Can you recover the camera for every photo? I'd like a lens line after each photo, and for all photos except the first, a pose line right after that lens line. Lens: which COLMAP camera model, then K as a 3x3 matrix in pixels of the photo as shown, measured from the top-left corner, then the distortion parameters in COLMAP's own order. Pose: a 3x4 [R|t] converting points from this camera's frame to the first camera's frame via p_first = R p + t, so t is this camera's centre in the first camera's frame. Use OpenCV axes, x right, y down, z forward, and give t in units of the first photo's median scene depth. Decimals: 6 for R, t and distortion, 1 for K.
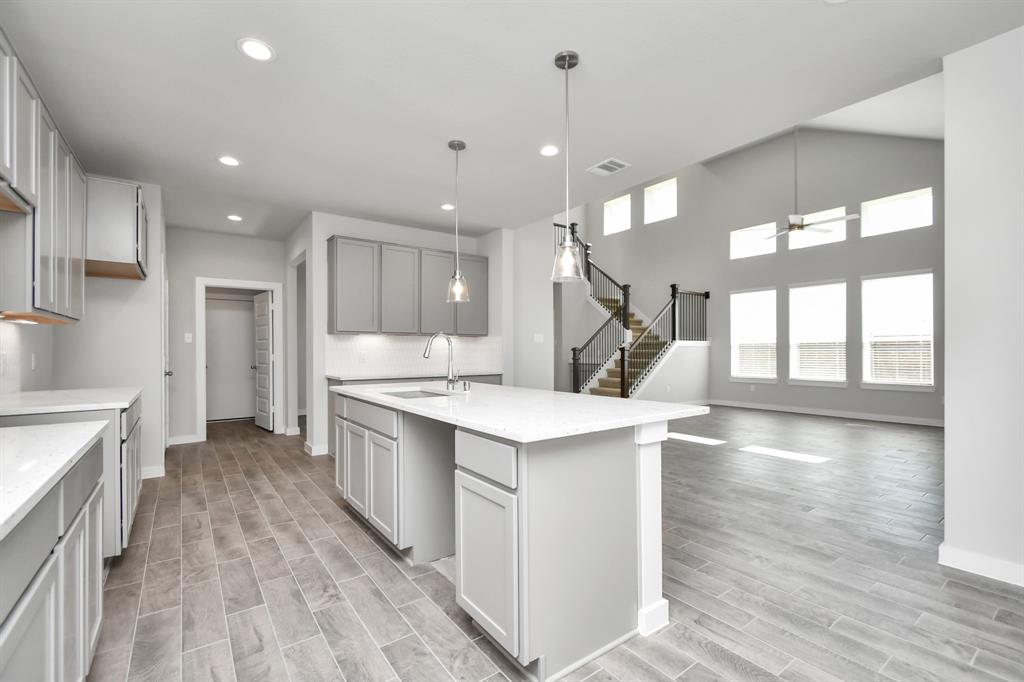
lens RADIAL K [[449.2, 0, 511.7], [0, 449.2, 350.5], [0, 0, 1]] dist [0.000824, -0.000007]
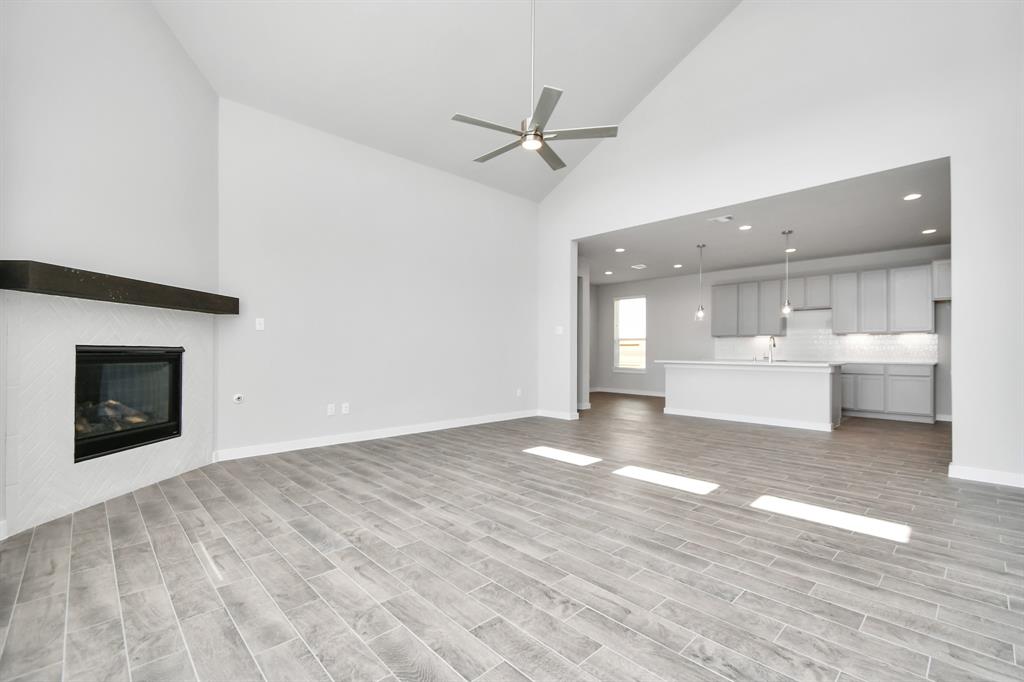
lens RADIAL K [[449.8, 0, 508.4], [0, 449.8, 349.4], [0, 0, 1]] dist [-0.004509, -0.001432]
pose [[-0.992047, -0.003436, -0.125822, 0.566311], [-0.003567, 0.999993, 0.000812, 0.010014], [0.125818, 0.001255, -0.992053, 1.221535]]
